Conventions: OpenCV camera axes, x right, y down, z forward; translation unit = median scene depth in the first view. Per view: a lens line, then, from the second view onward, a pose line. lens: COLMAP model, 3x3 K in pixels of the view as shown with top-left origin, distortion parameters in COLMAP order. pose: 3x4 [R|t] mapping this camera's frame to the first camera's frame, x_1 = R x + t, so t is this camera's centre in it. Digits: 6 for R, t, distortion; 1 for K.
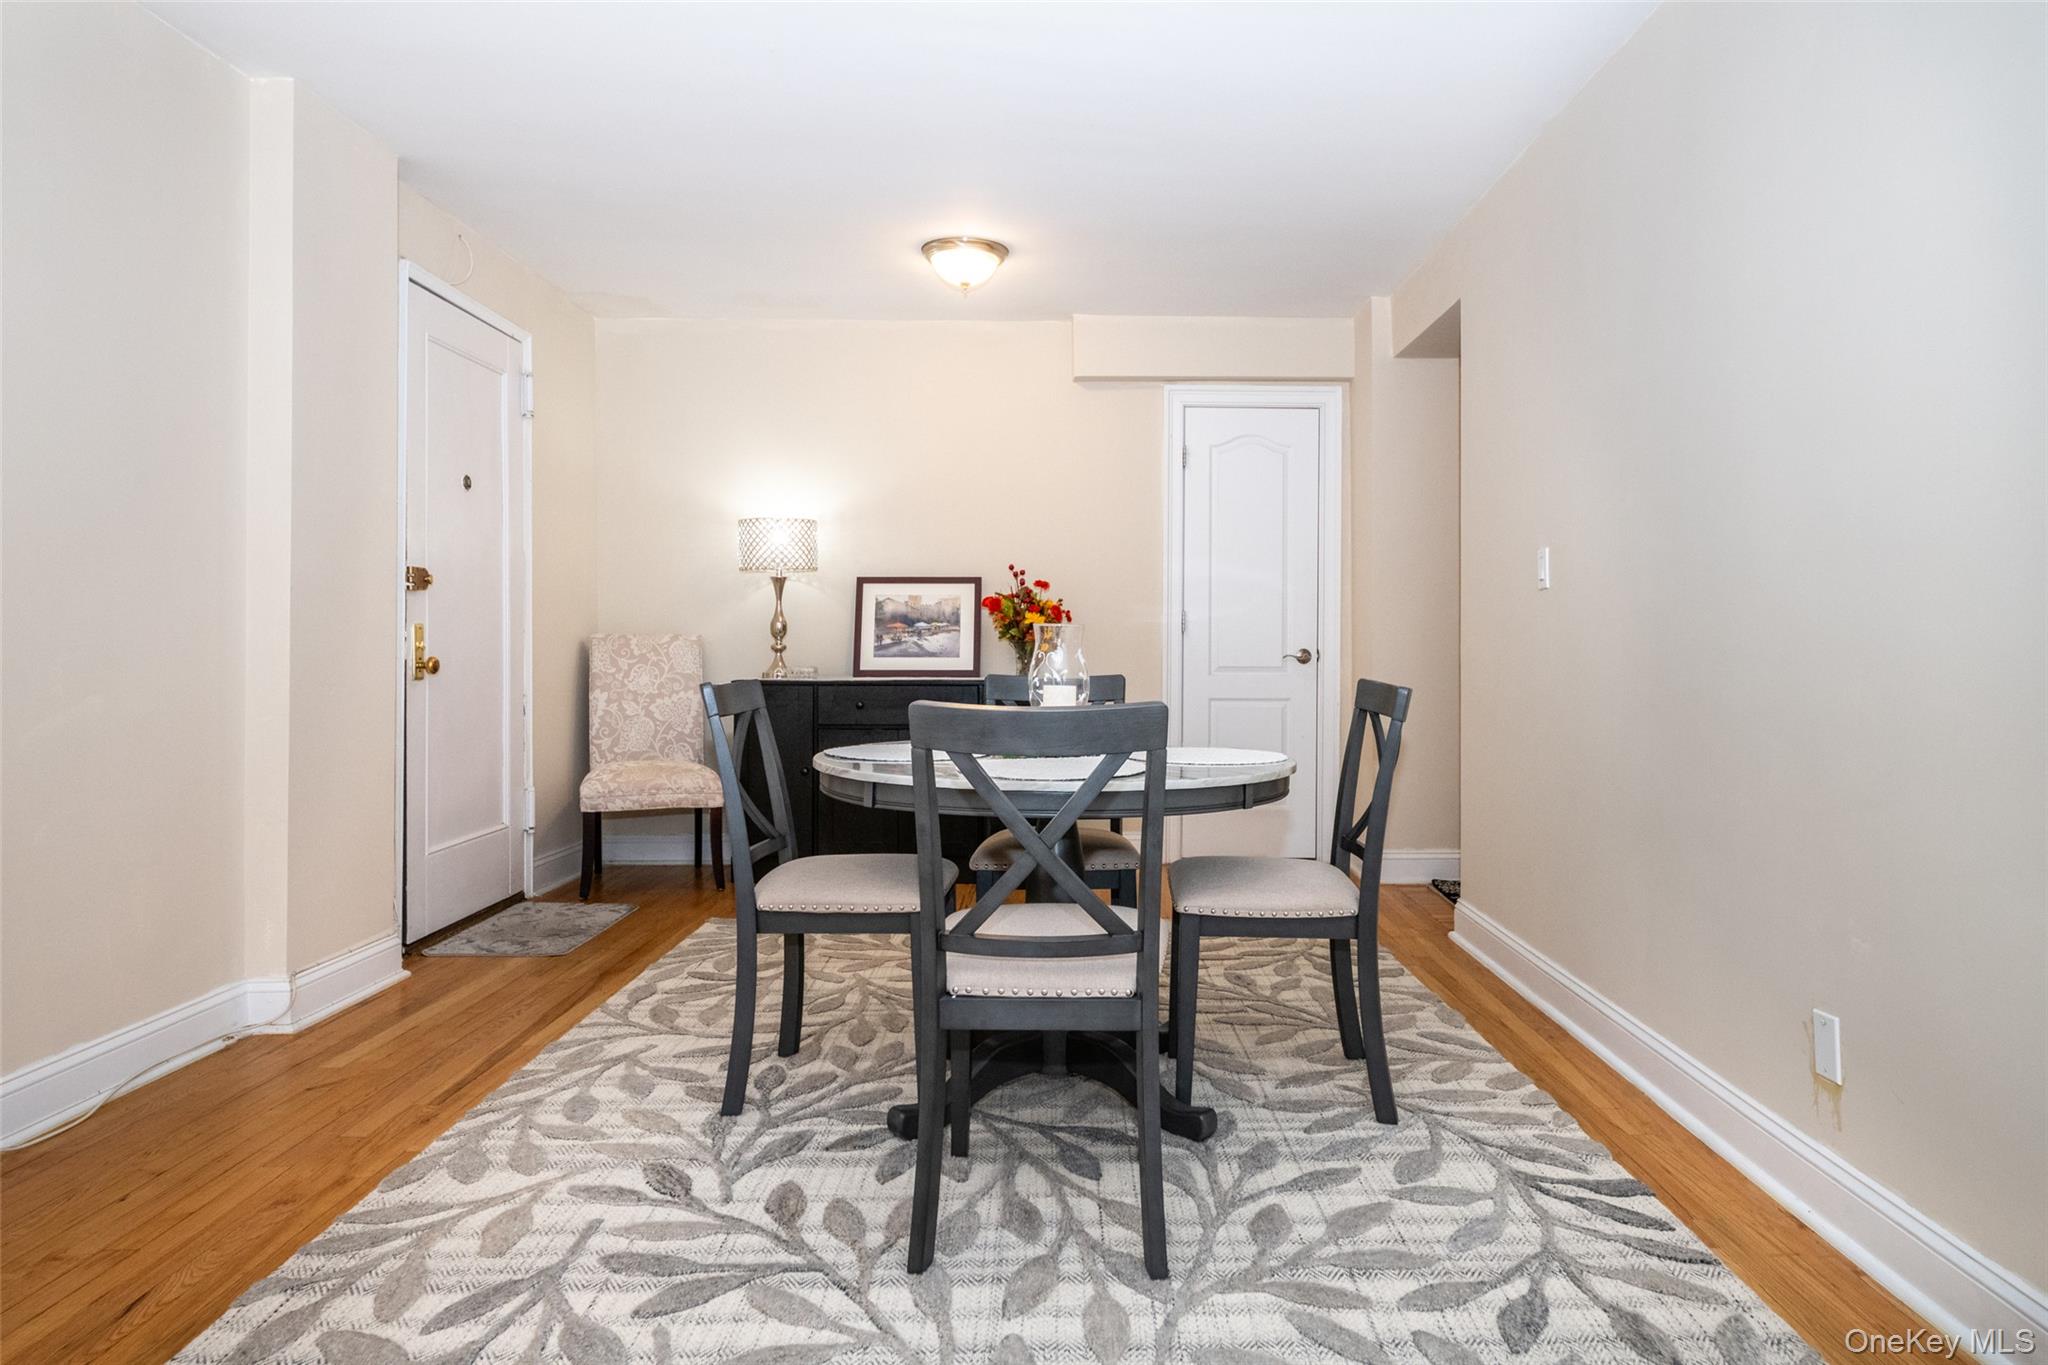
lens RADIAL K [[969.6, 0, 1103.4], [0, 969.6, 629.4], [0, 0, 1]] dist [0.000103, 0.000859]
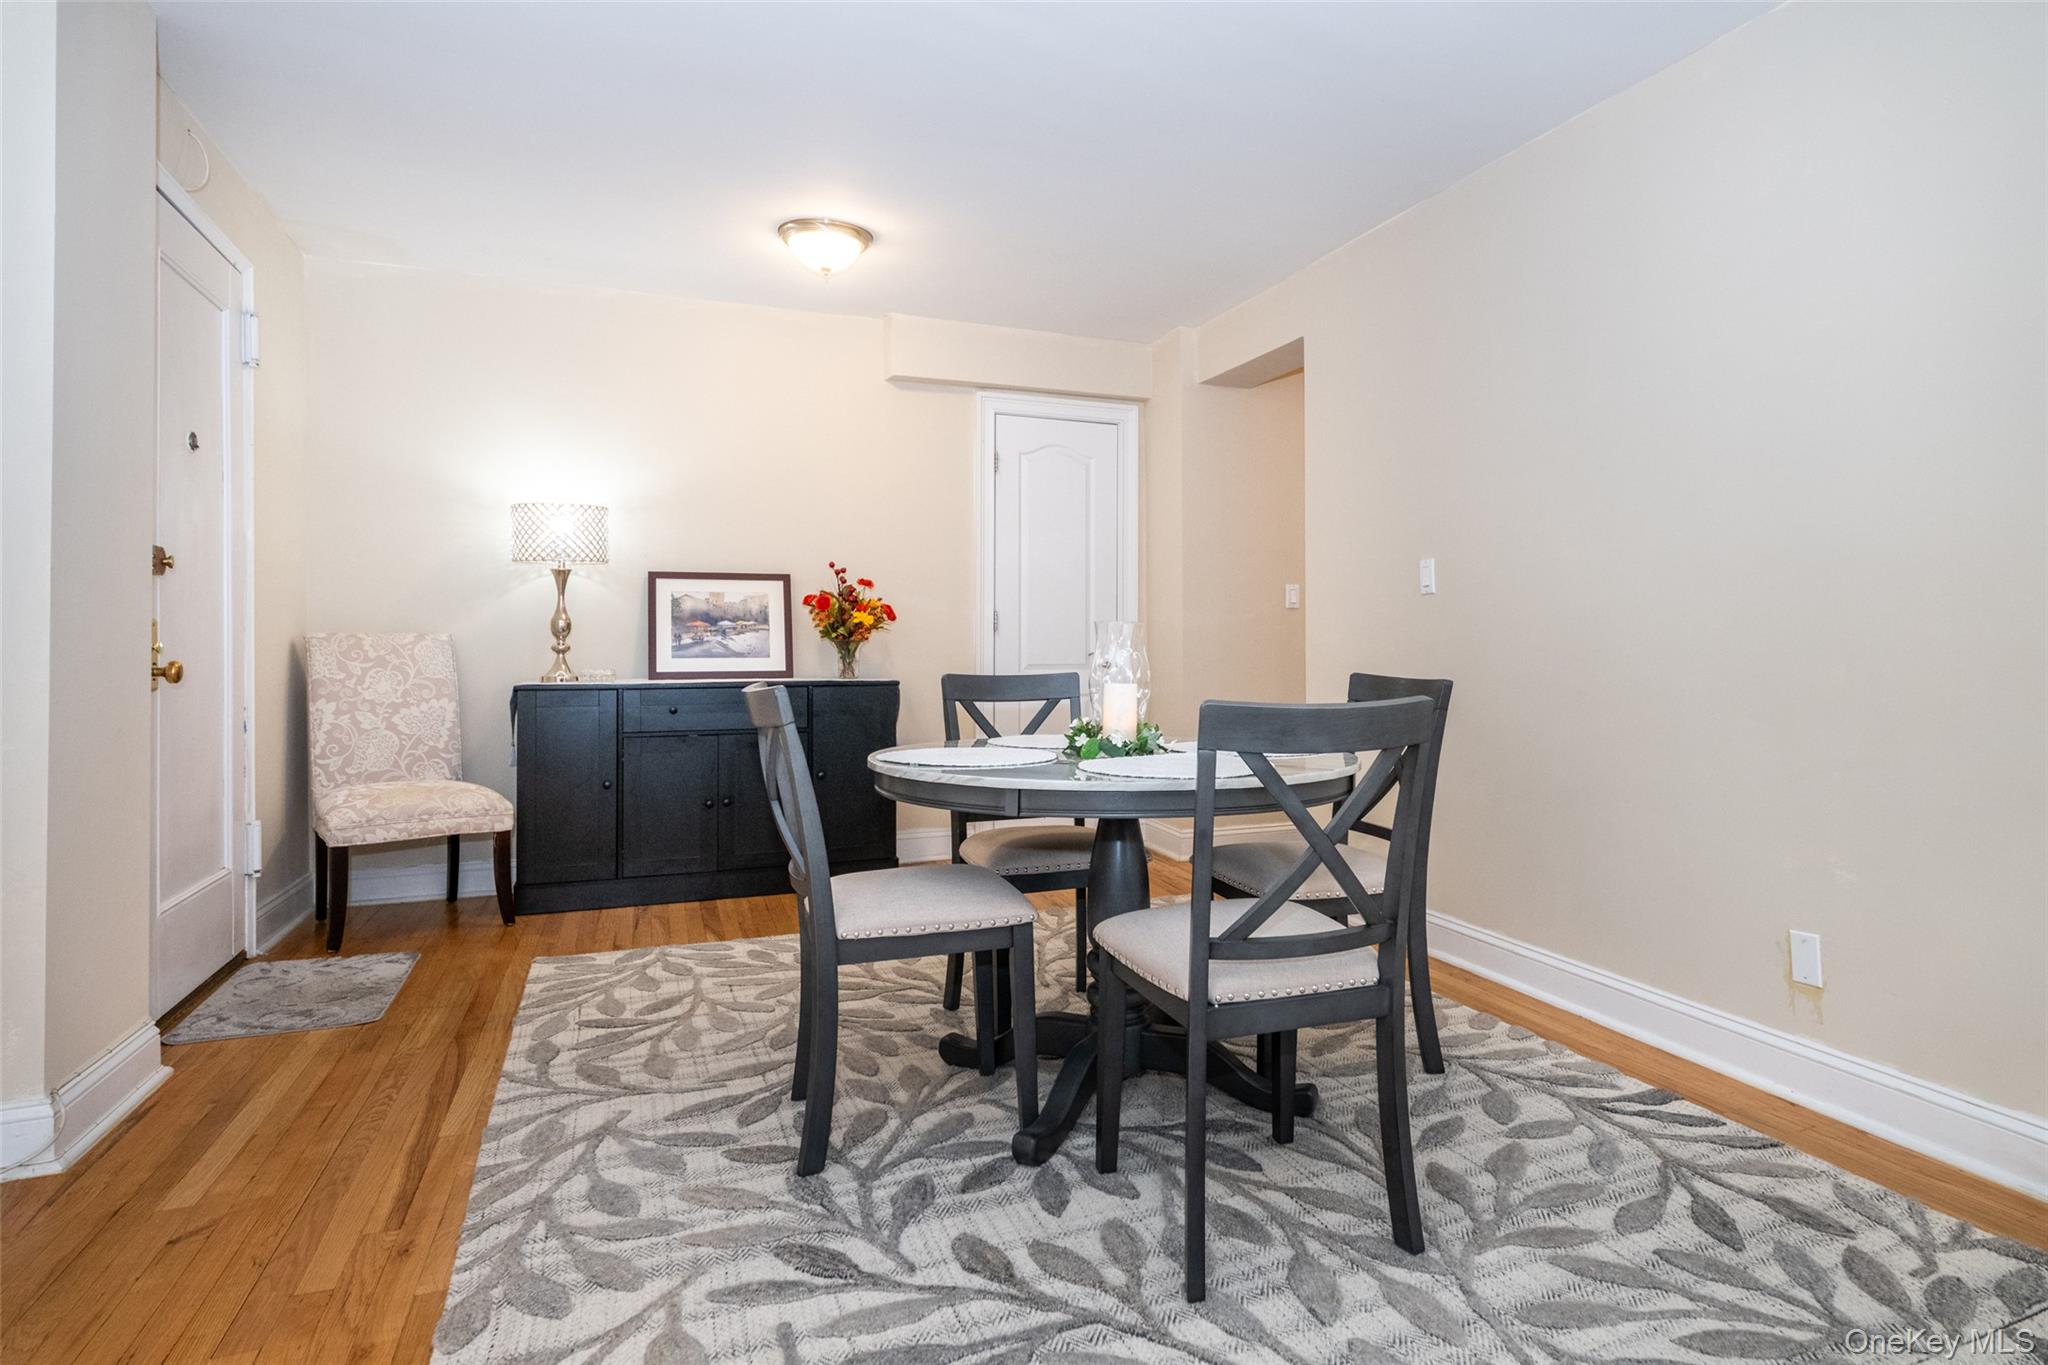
lens RADIAL K [[918.4, 0, 1119.8], [0, 918.4, 624.7], [0, 0, 1]] dist [-0.000343, -0.000978]
pose [[0.950166, 0.003474, 0.311726, -0.128352], [-0.001796, 0.999982, -0.005671, 0.001064], [-0.311740, 0.004828, 0.950155, 0.038239]]
